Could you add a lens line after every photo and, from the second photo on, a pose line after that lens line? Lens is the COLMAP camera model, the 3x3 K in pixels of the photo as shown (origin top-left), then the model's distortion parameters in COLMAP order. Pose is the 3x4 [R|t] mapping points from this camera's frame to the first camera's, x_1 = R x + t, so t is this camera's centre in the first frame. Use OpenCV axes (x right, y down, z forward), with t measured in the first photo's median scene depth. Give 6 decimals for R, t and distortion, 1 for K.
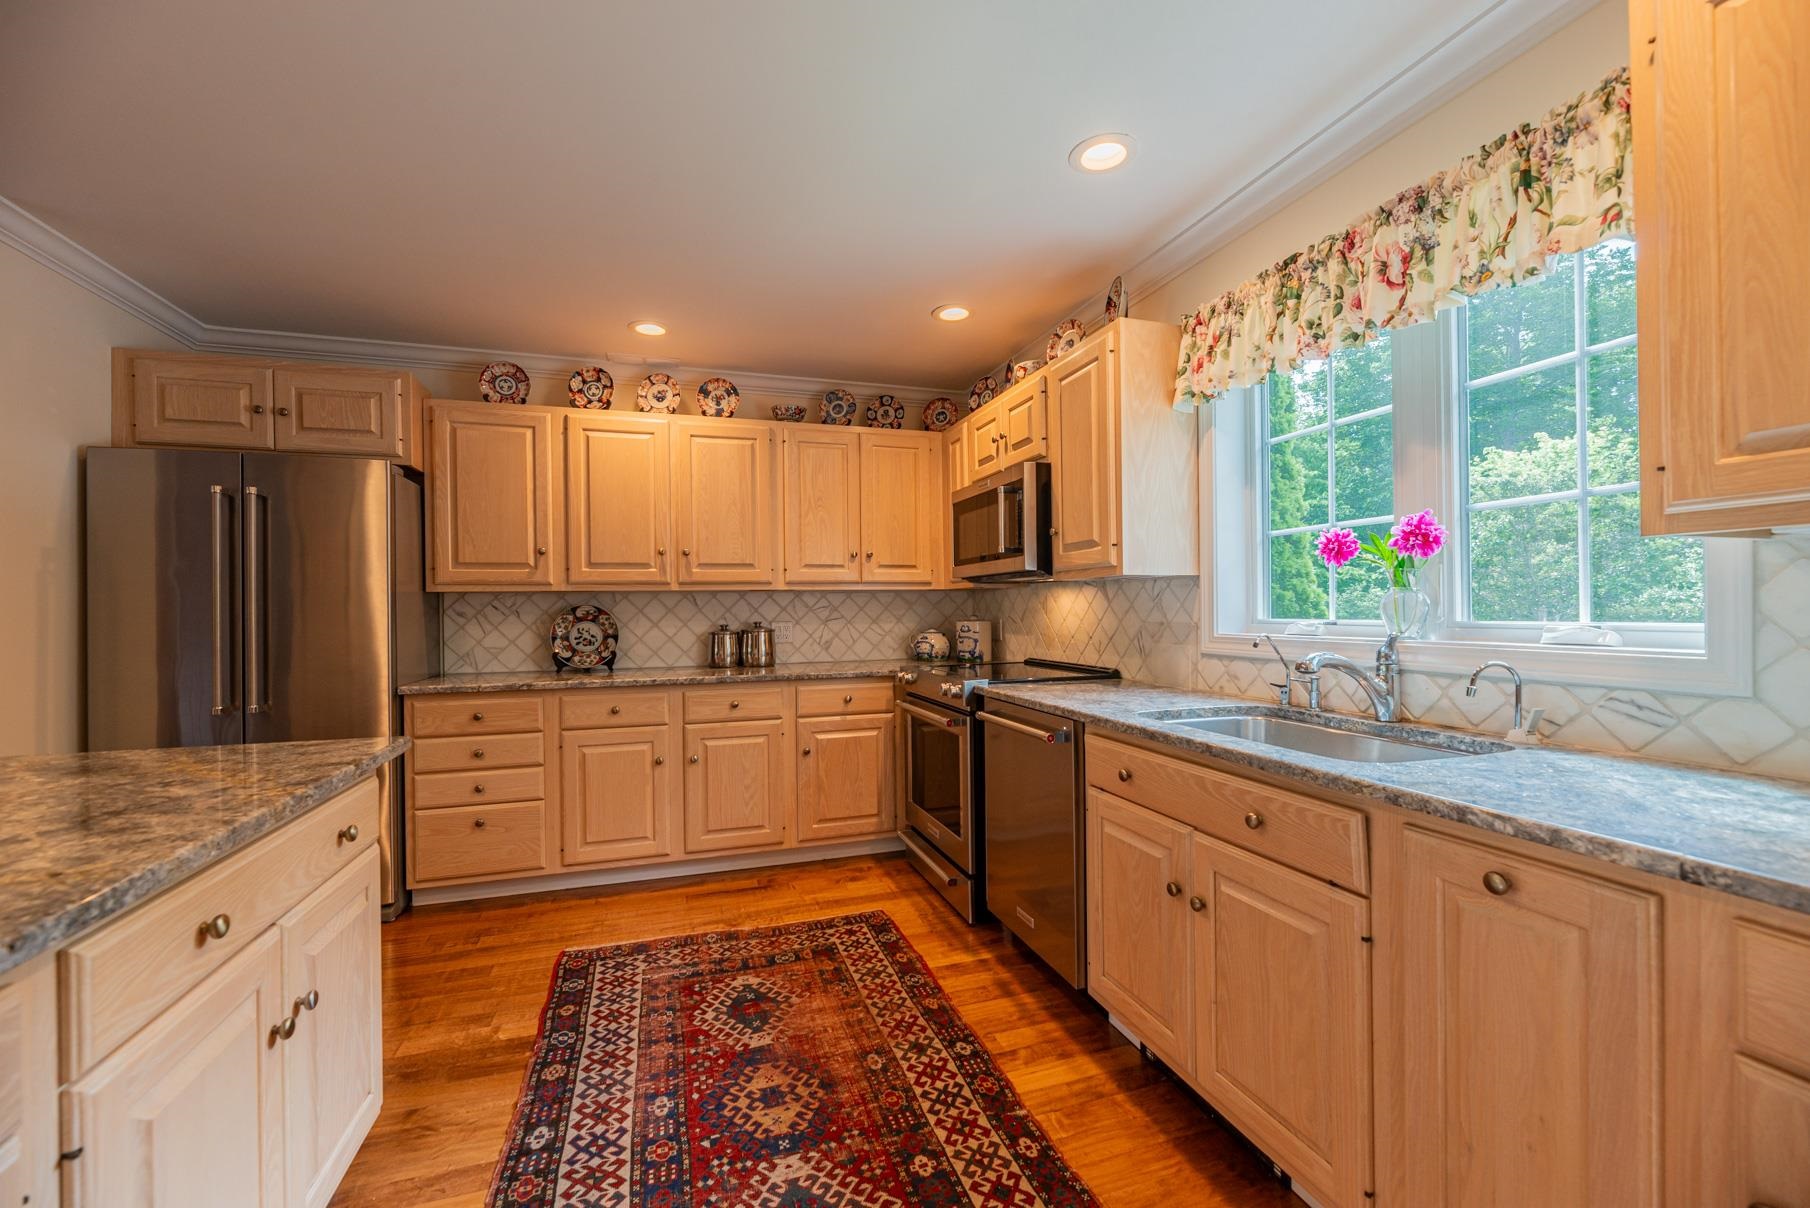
lens RADIAL K [[736.7, 0, 899.6], [0, 736.7, 607.1], [0, 0, 1]] dist [-0.000646, 0.000103]
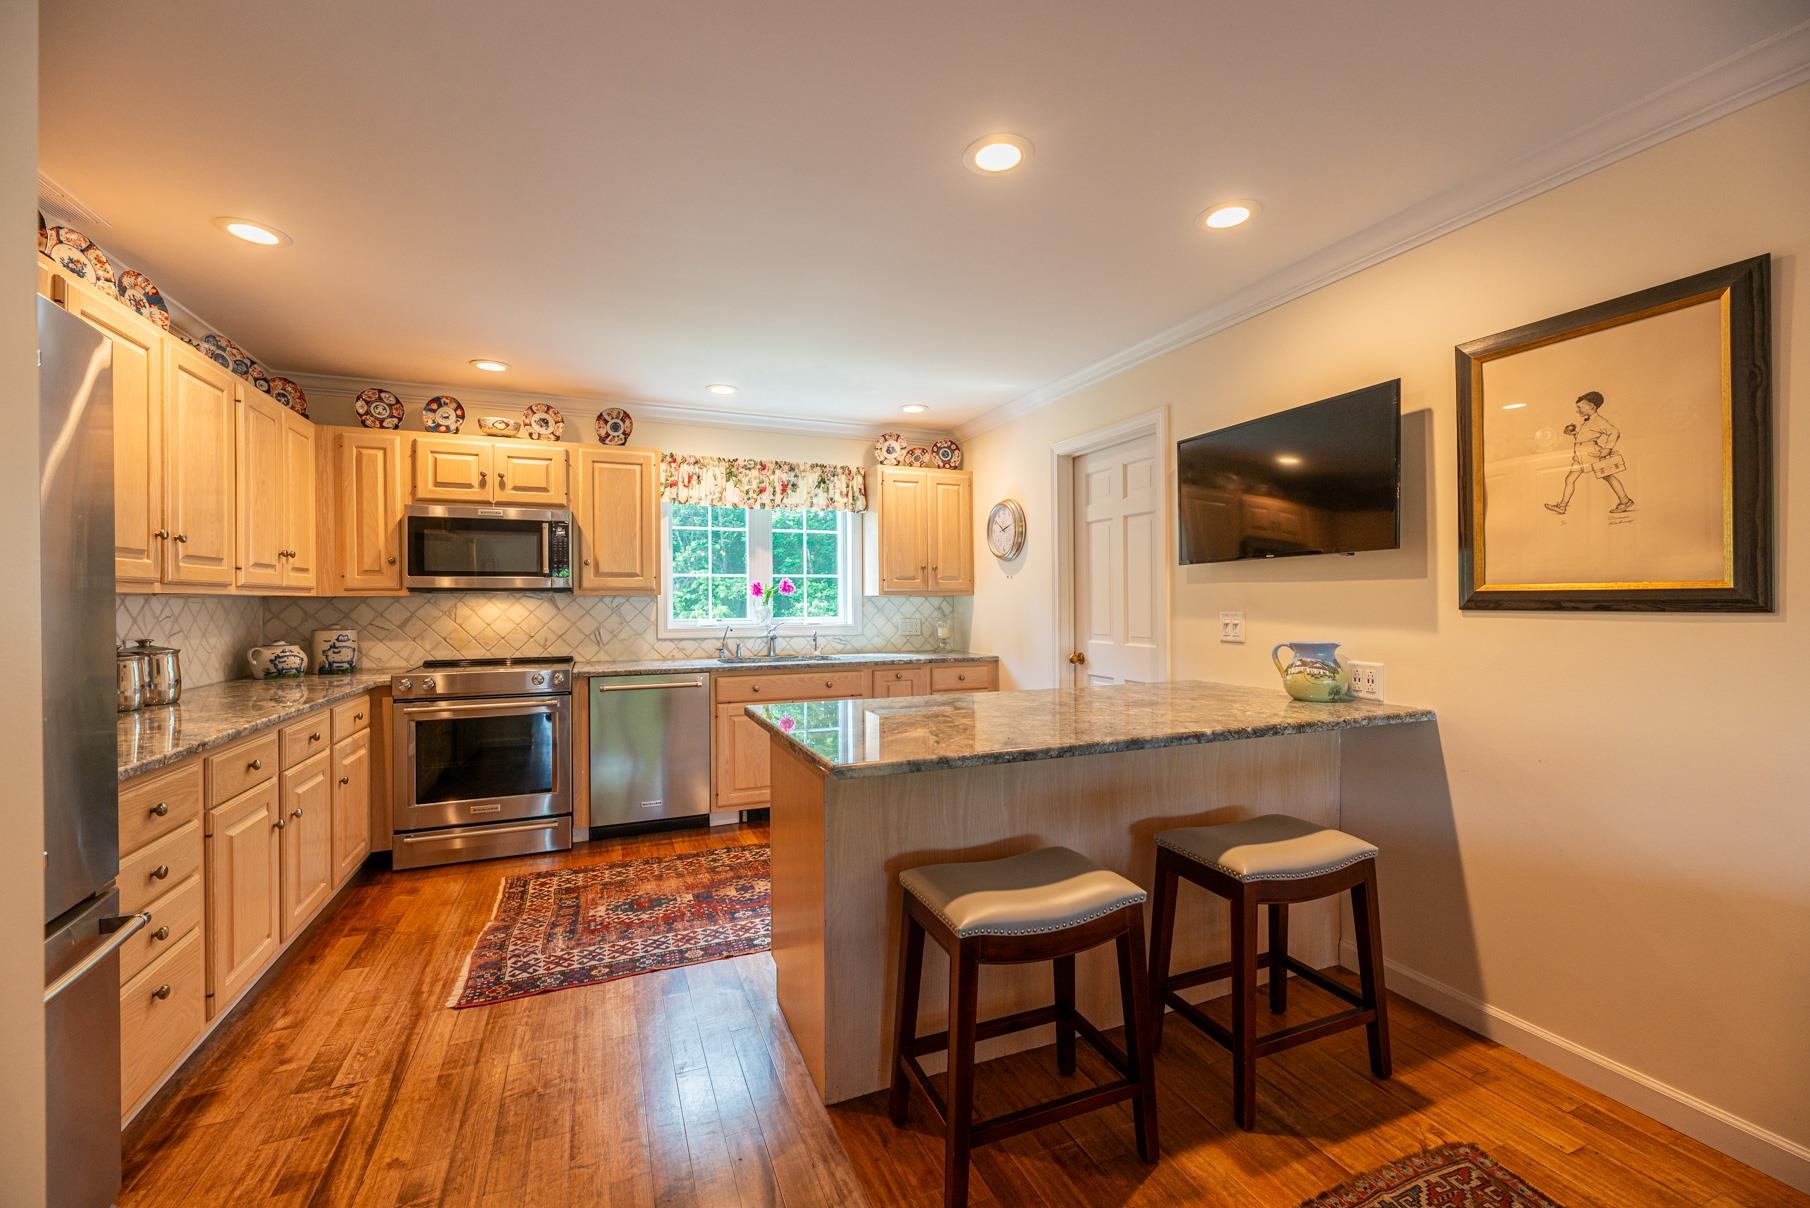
lens RADIAL K [[736.7, 0, 904.7], [0, 736.7, 598.9], [0, 0, 1]] dist [-0.000646, 0.000103]
pose [[-0.092612, 0.015055, 0.995588, -1.602576], [0.006249, 0.999875, -0.014539, -0.005505], [-0.995683, 0.004875, -0.092695, 0.625512]]
